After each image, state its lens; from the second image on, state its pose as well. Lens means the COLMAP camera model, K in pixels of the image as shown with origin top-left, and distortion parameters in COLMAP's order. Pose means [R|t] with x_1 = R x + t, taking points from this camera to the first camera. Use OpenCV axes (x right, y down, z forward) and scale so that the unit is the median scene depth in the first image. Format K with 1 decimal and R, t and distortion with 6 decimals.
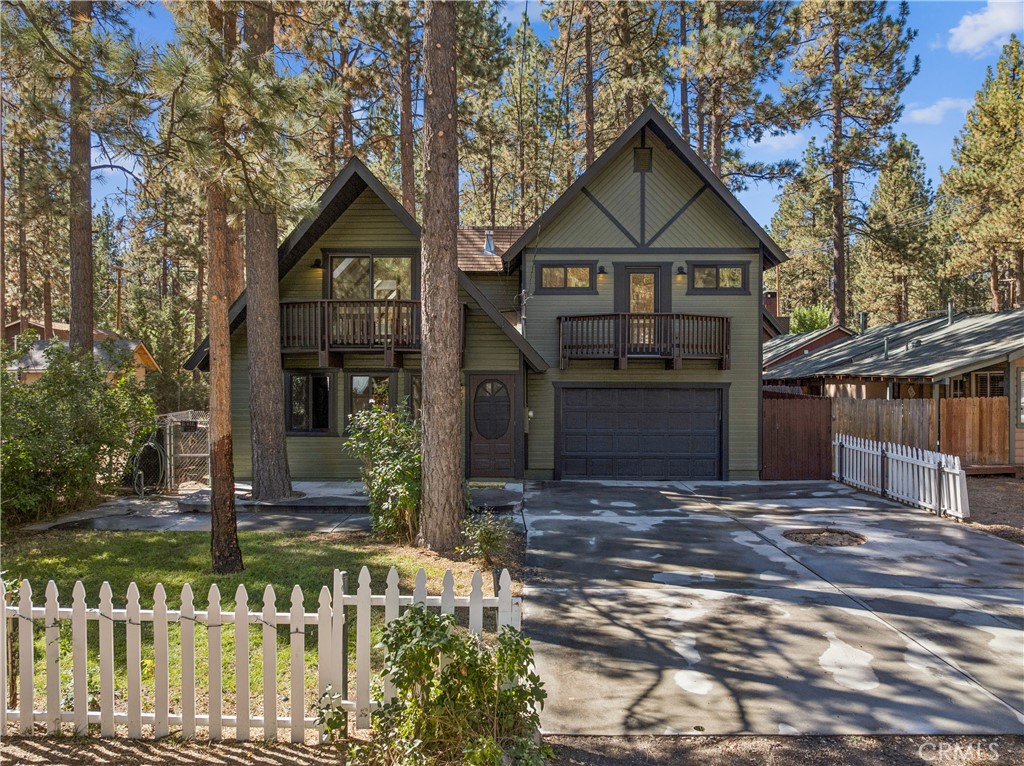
lens RADIAL K [[734.4, 0, 520.2], [0, 734.4, 389.2], [0, 0, 1]] dist [-0.050376, 0.023093]
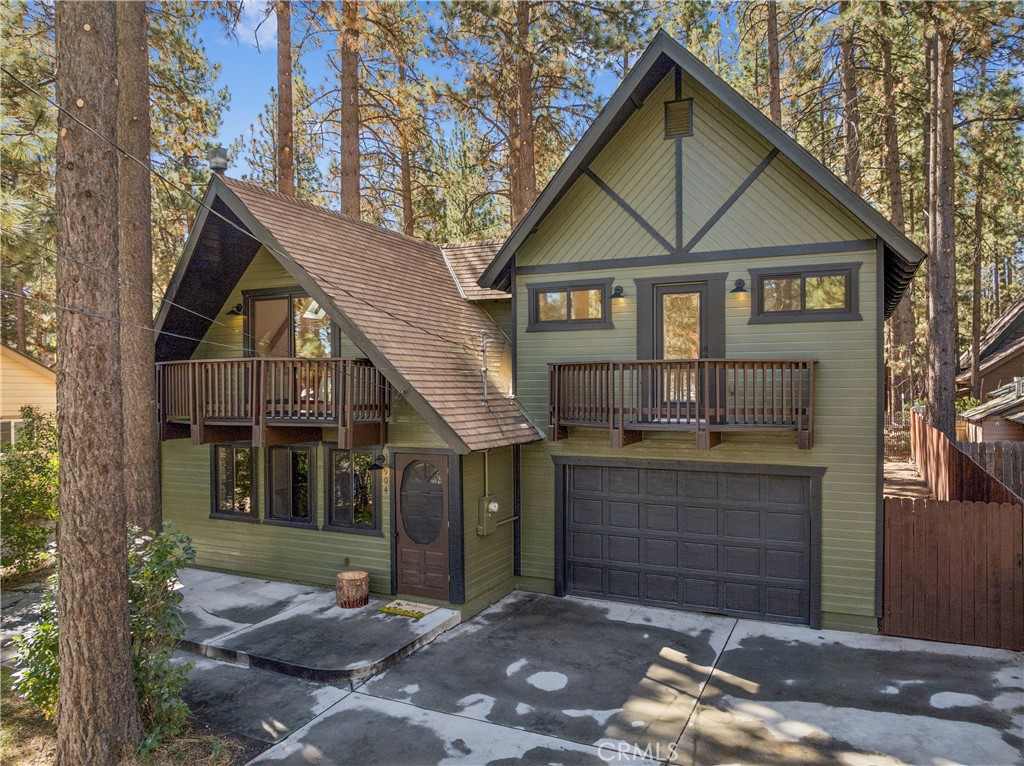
lens RADIAL K [[734.4, 0, 514.5], [0, 734.4, 386.8], [0, 0, 1]] dist [-0.050376, 0.023093]
pose [[0.909591, -0.003403, -0.415491, 0.349776], [0.001611, 0.999988, -0.004663, -0.083392], [0.415502, 0.003572, 0.909585, 0.401841]]
